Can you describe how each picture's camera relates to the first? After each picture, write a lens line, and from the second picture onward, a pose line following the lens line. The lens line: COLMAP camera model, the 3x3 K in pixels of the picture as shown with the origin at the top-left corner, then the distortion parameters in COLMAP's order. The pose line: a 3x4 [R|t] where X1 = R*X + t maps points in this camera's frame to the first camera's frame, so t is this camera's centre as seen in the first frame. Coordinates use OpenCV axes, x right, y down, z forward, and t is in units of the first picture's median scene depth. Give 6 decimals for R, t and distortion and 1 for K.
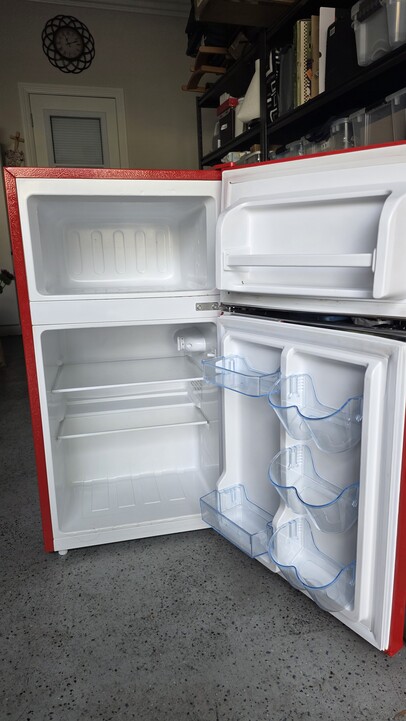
lens RADIAL K [[467.7, 0, 219.3], [0, 467.7, 379.3], [0, 0, 1]] dist [0.045587, -0.053202]
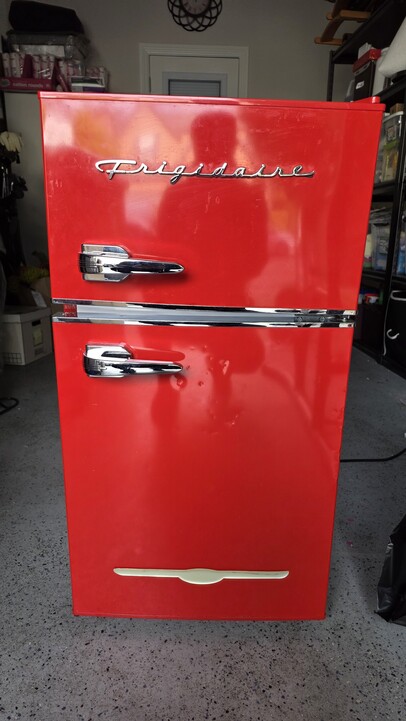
lens RADIAL K [[467.7, 0, 219.3], [0, 467.7, 379.3], [0, 0, 1]] dist [0.045587, -0.053202]
pose [[0.972517, 0.110028, -0.205195, -0.003423], [-0.101843, 0.993540, 0.050067, -0.028358], [0.209378, -0.027793, 0.977440, 0.108214]]
